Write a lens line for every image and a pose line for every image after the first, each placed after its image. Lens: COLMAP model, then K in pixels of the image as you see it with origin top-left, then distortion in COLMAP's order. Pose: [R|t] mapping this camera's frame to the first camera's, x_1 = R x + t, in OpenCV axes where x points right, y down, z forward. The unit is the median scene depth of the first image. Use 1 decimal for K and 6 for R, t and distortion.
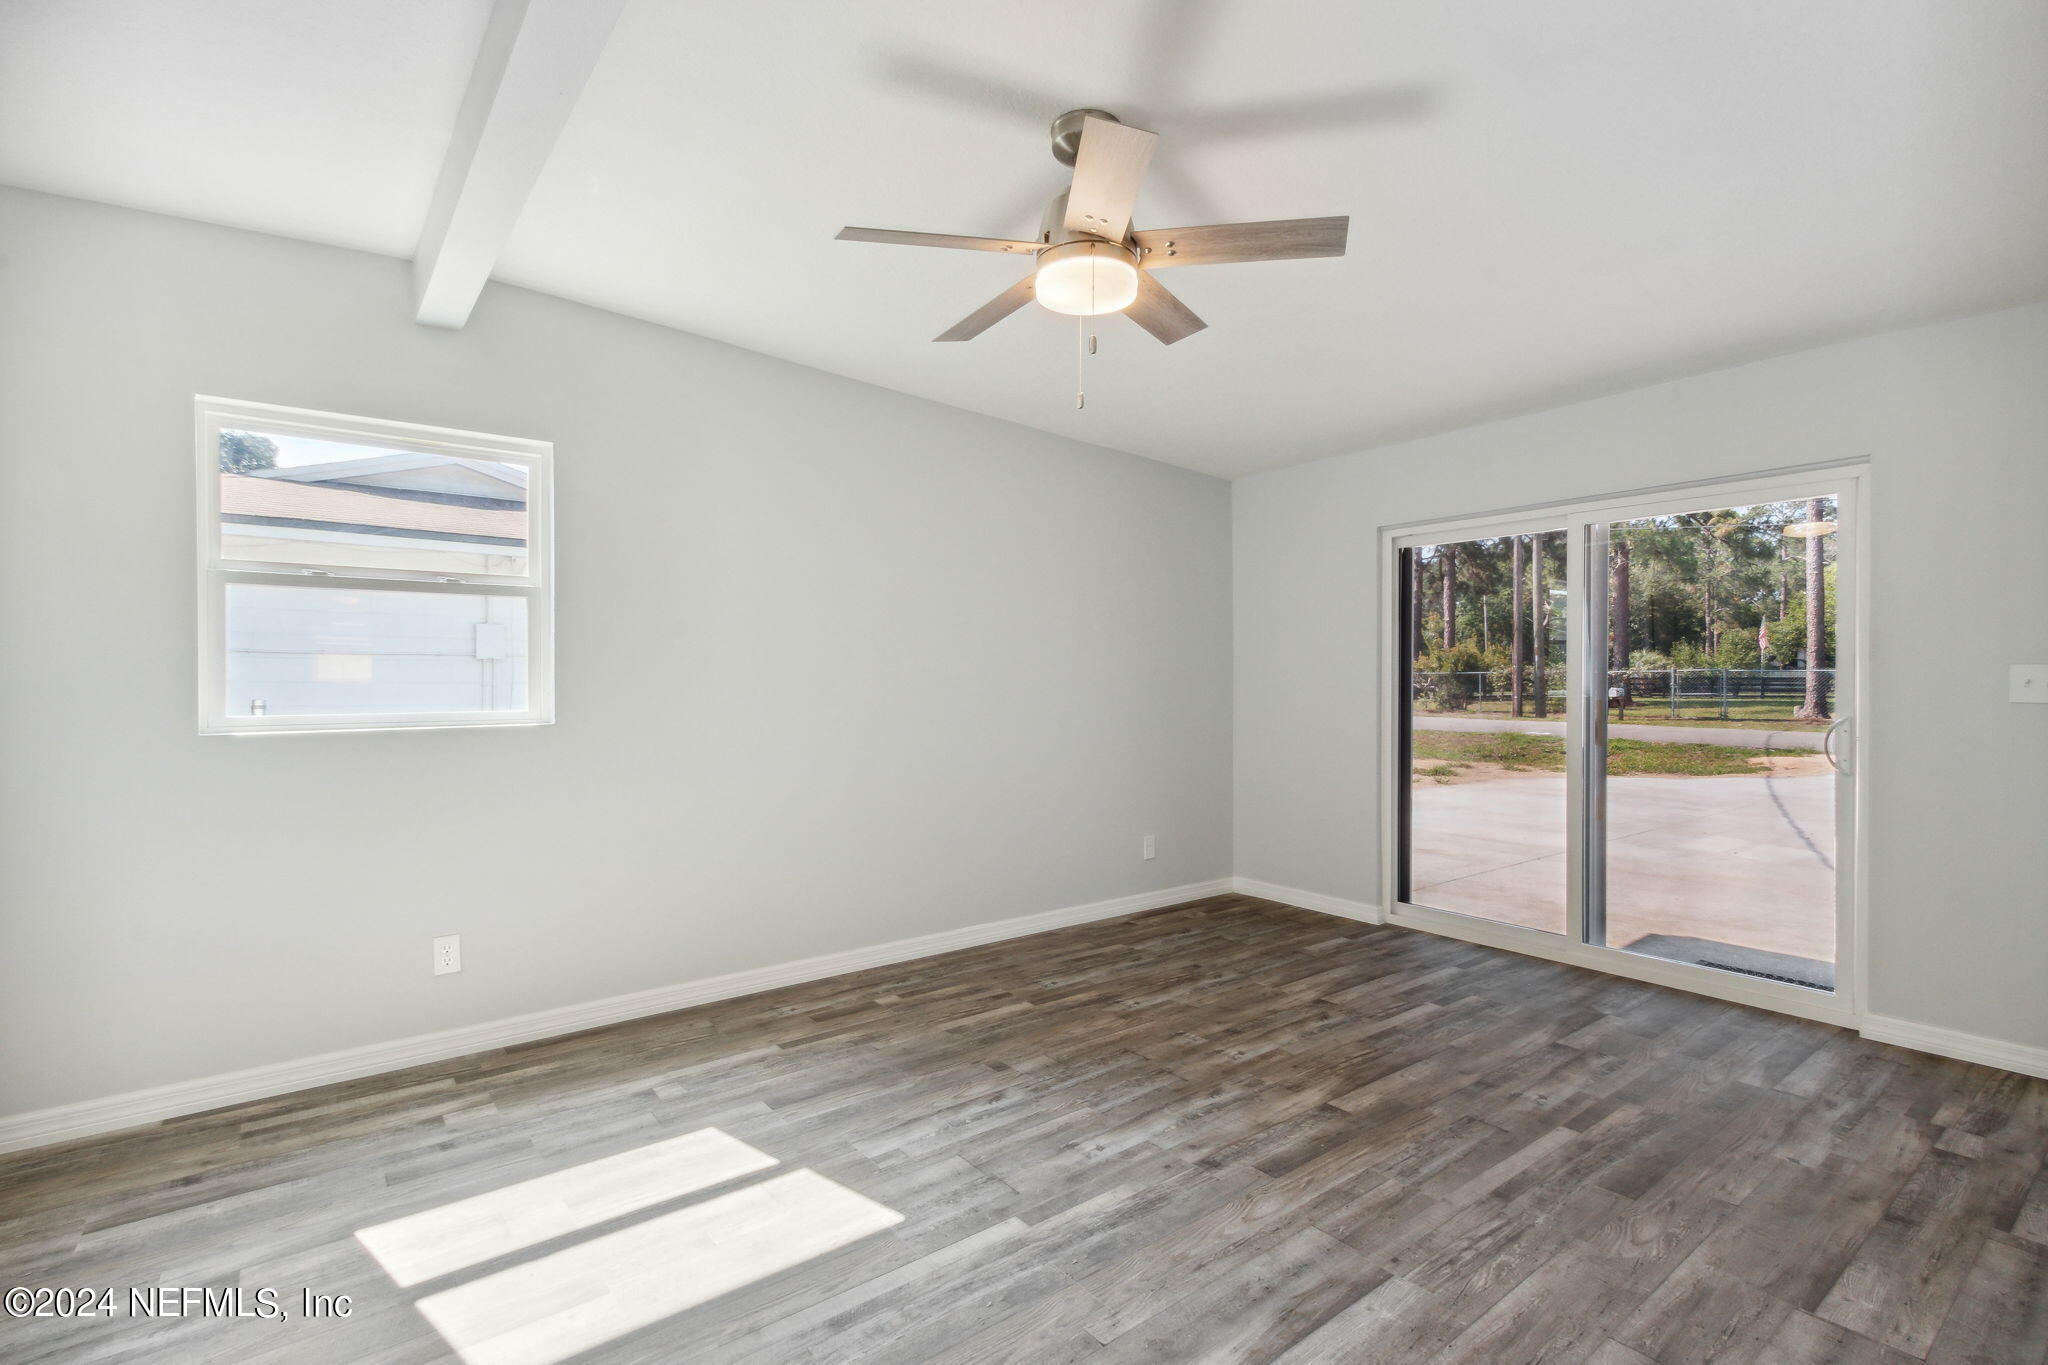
lens RADIAL K [[939.5, 0, 1026.7], [0, 939.5, 680.5], [0, 0, 1]] dist [0.003723, 0.000126]
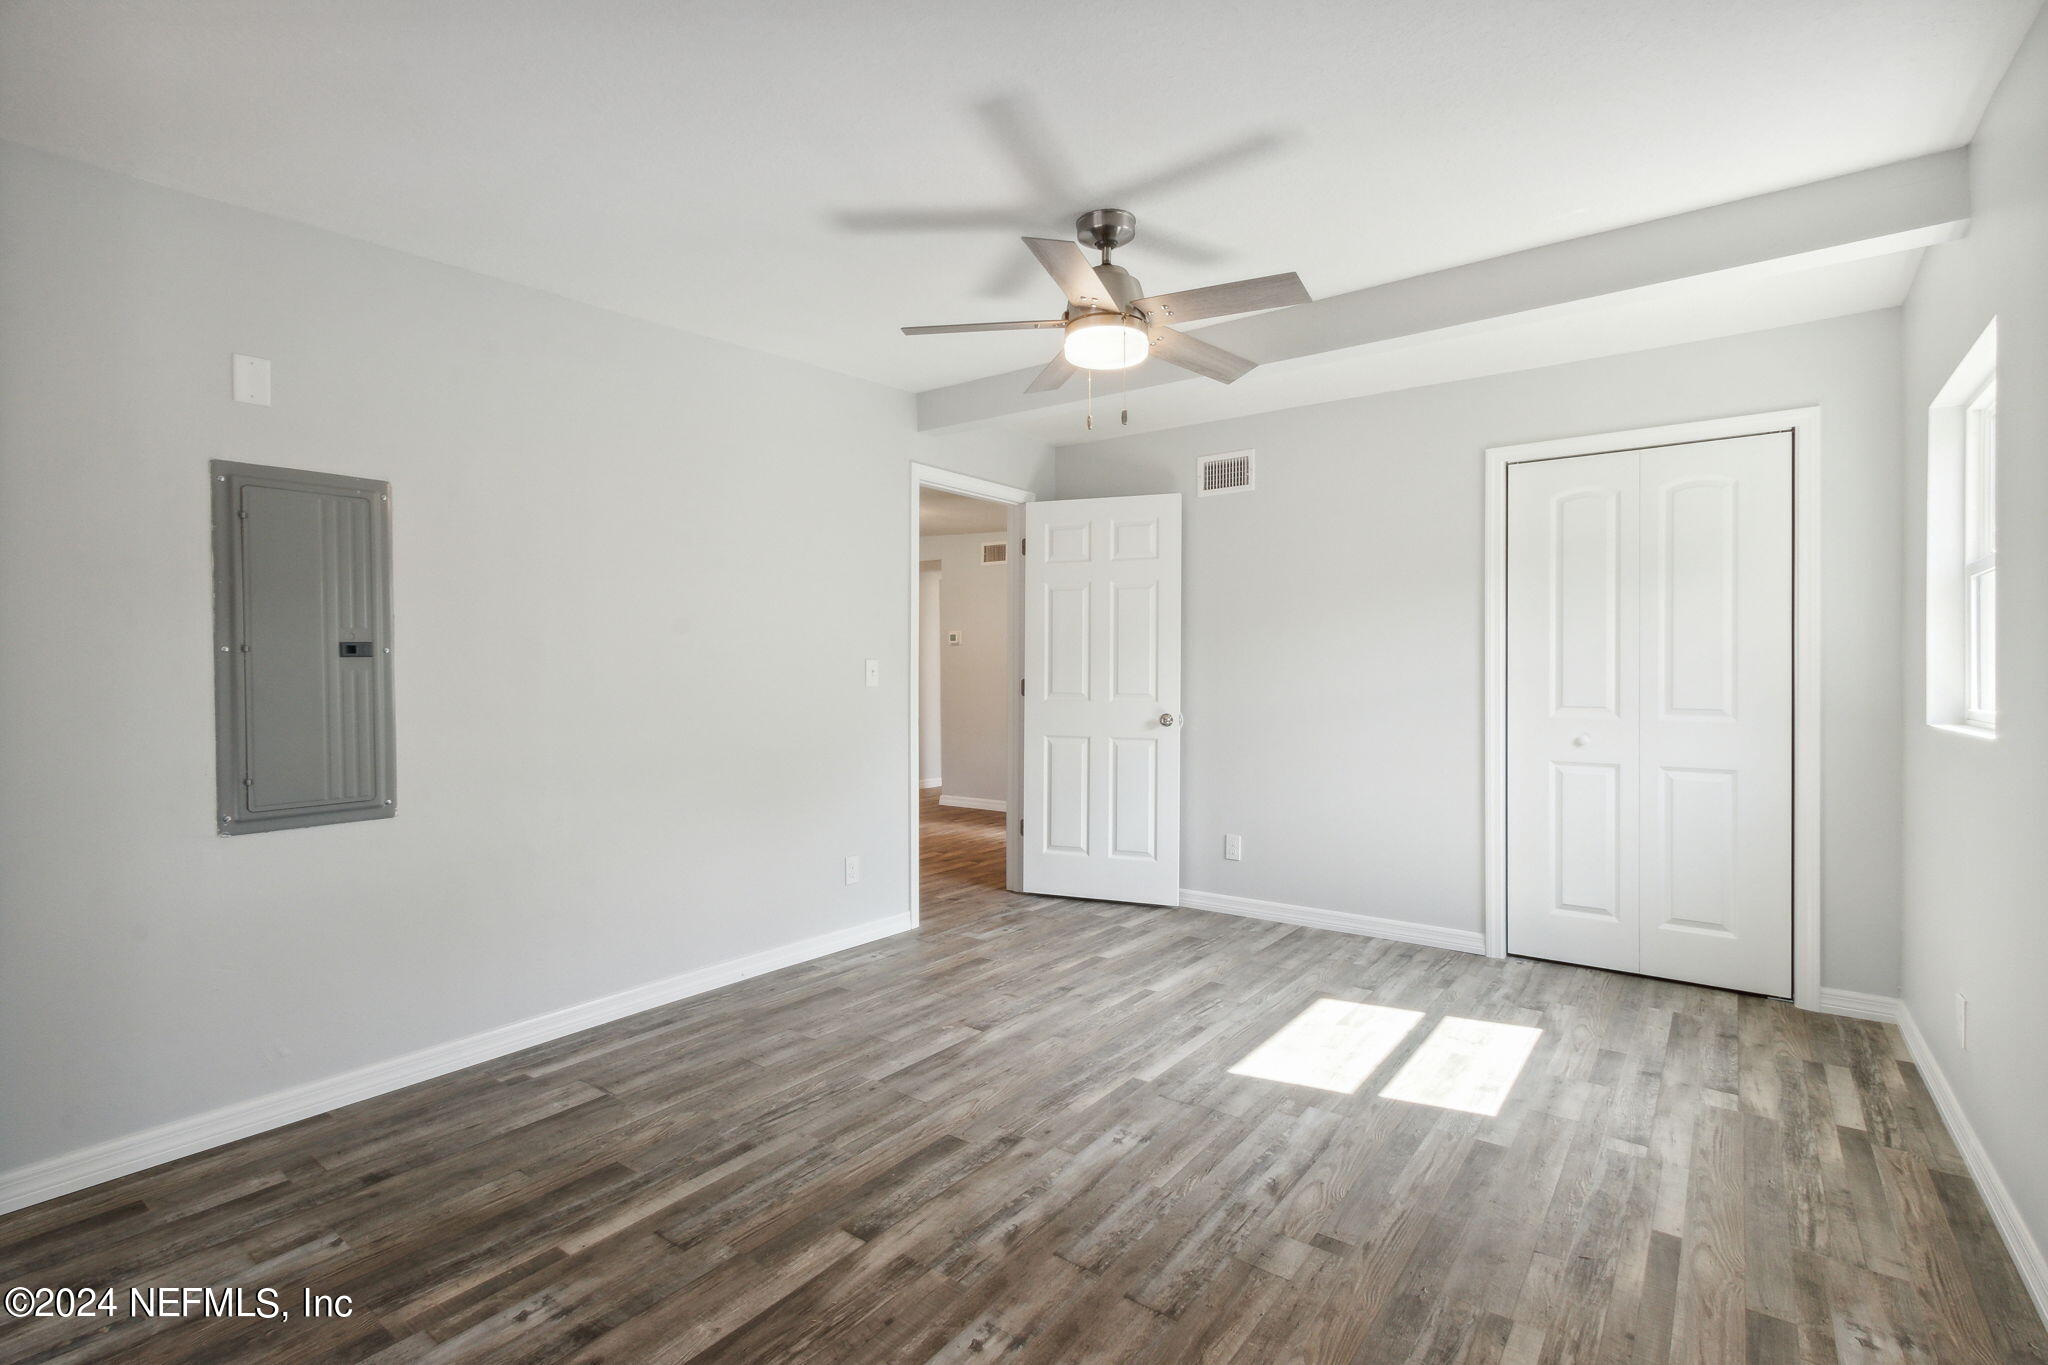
lens RADIAL K [[939.5, 0, 1026.7], [0, 939.5, 680.5], [0, 0, 1]] dist [0.003723, 0.000126]
pose [[-0.964121, 0.001760, -0.265457, 0.430639], [-0.001077, 0.999944, 0.010541, -0.001612], [0.265461, 0.010449, -0.964065, 1.912134]]
